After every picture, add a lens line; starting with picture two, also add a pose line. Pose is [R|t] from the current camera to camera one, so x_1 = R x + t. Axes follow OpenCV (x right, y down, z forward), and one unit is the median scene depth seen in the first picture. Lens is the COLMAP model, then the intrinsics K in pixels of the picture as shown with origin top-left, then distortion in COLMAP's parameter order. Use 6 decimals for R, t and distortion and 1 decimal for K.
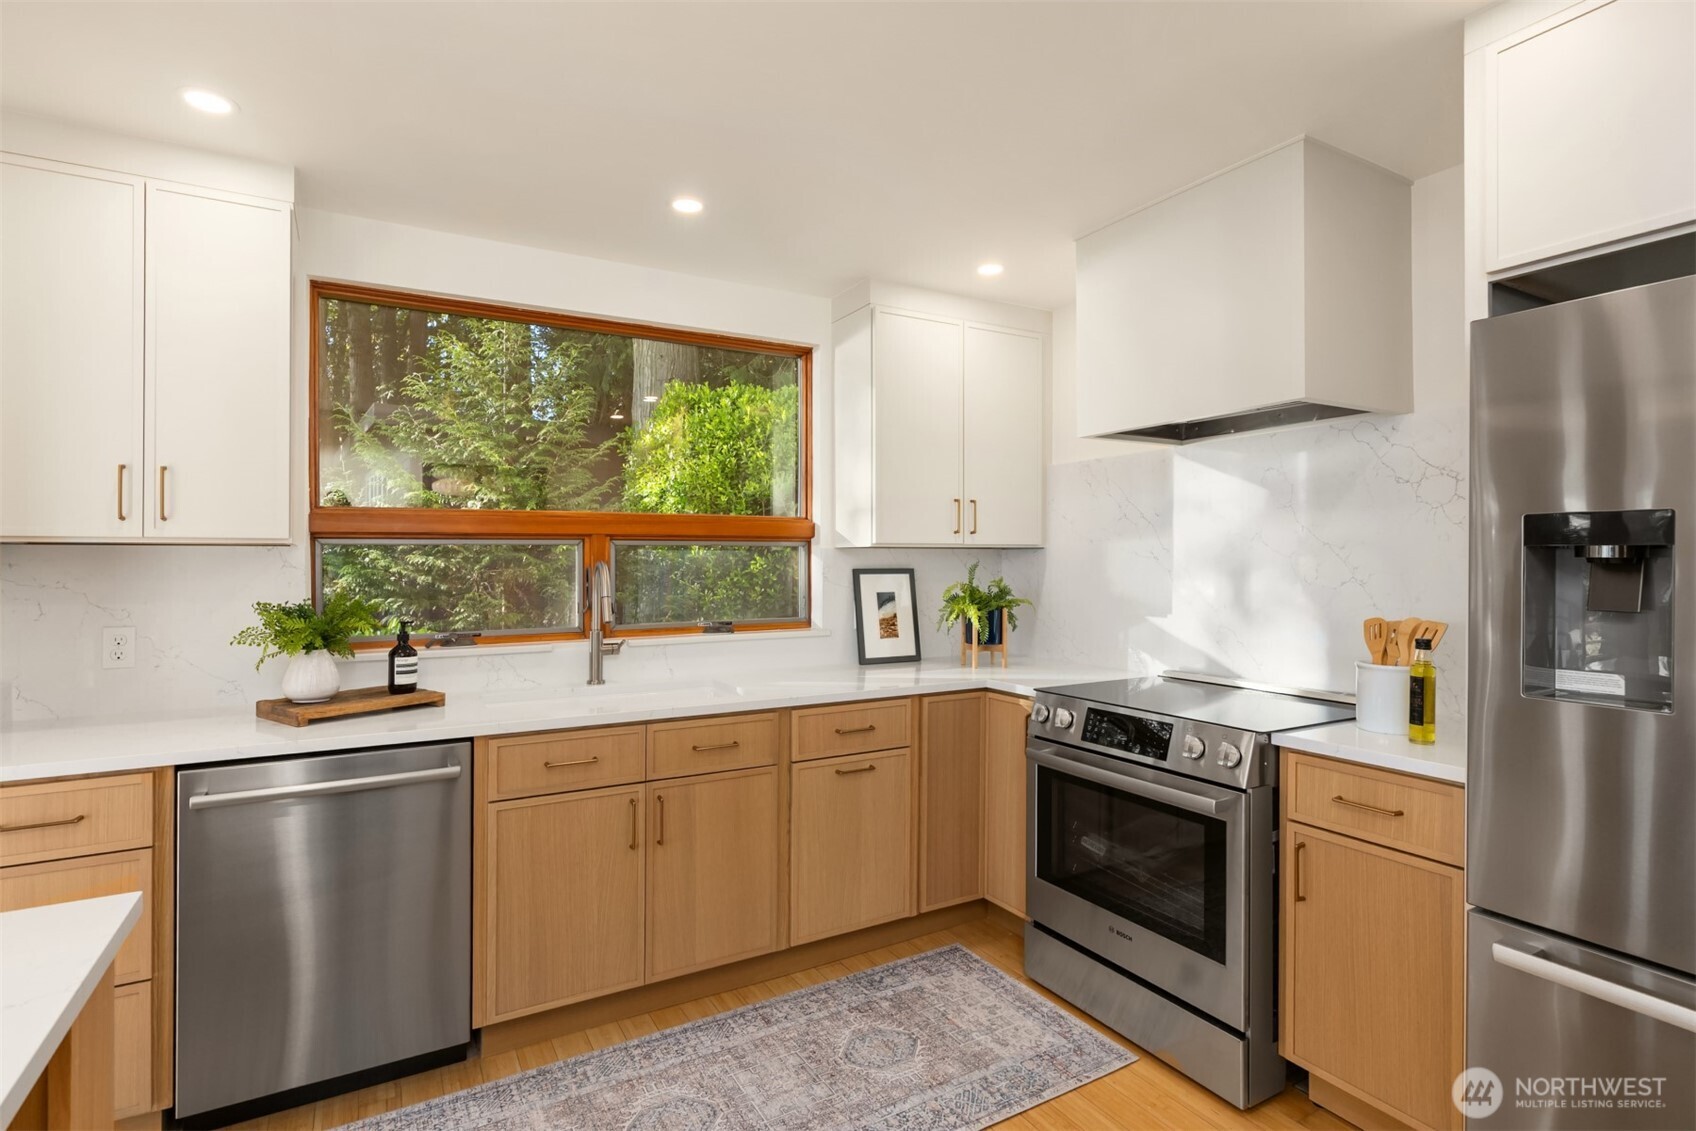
lens RADIAL K [[819.1, 0, 833.7], [0, 819.1, 567.1], [0, 0, 1]] dist [-0.000965, 0.000208]
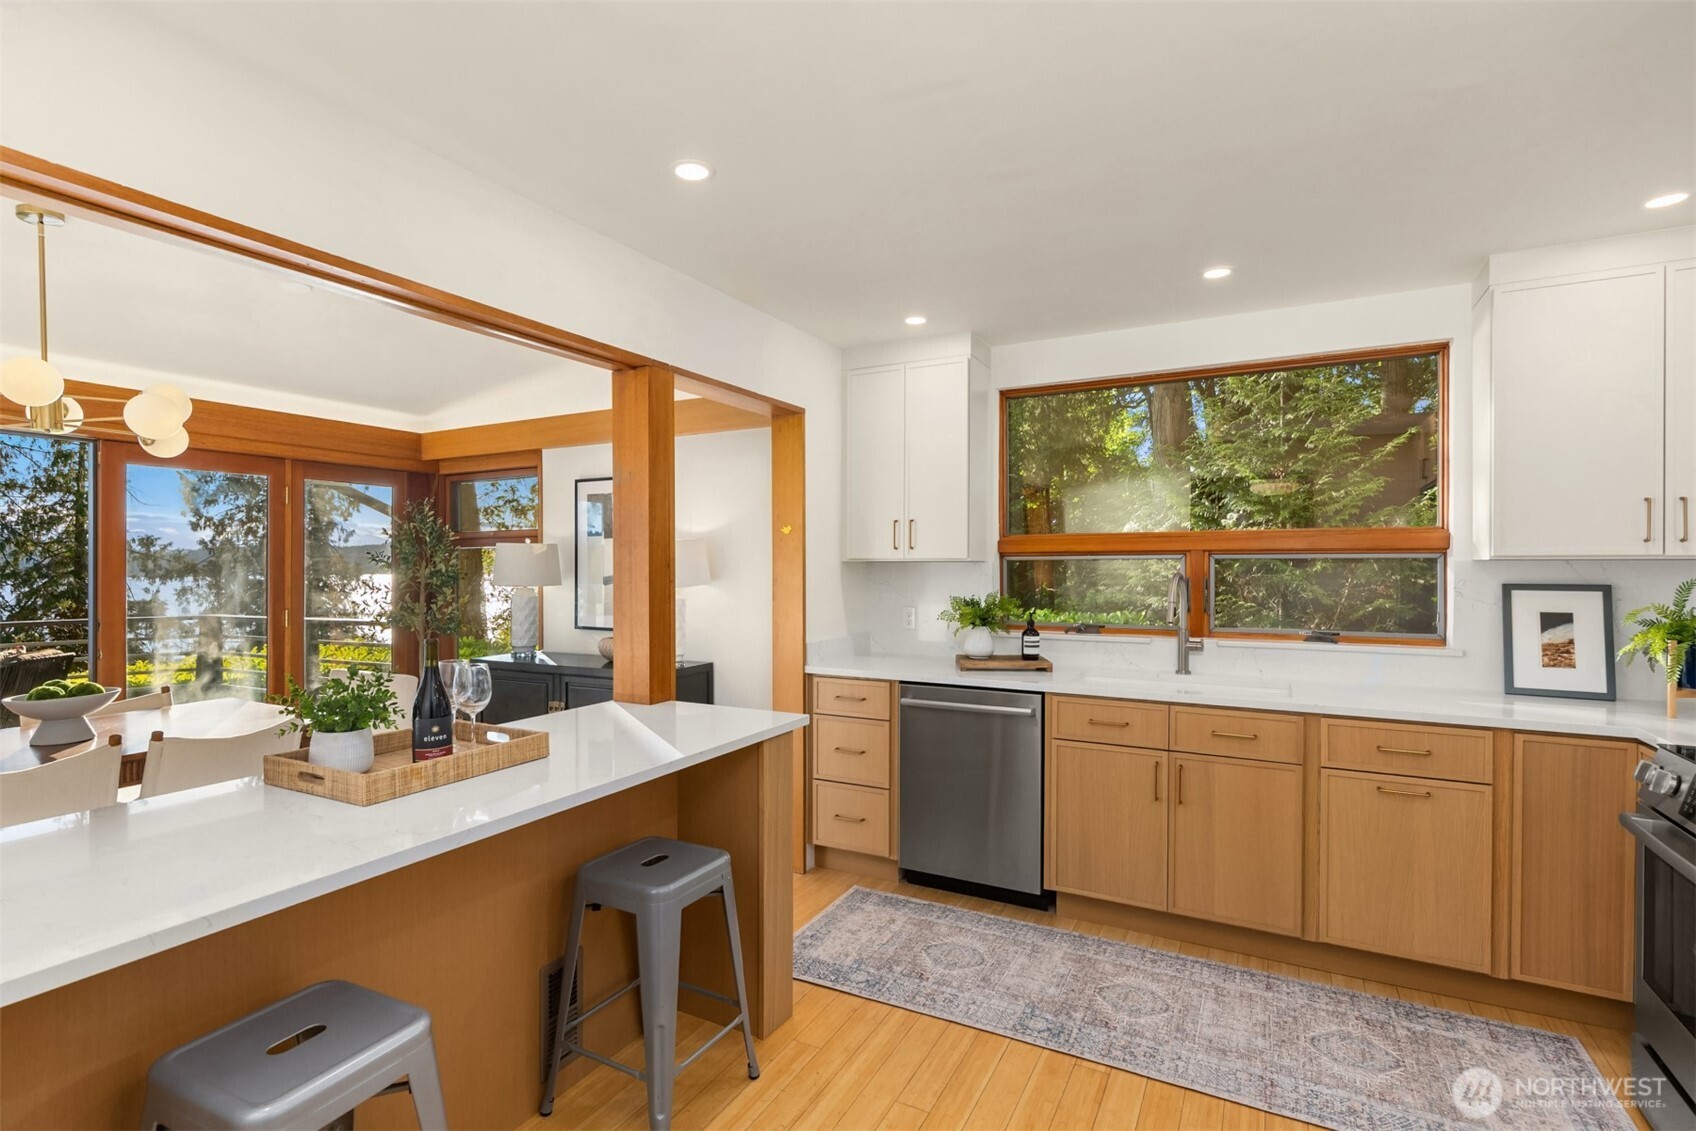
lens RADIAL K [[806.9, 0, 845.8], [0, 806.9, 580.5], [0, 0, 1]] dist [-0.001374, 0.000327]
pose [[0.532517, 0.020735, -0.846166, 0.504925], [-0.006938, 0.999773, 0.020132, -0.018422], [0.846391, -0.004850, 0.532540, -0.069059]]
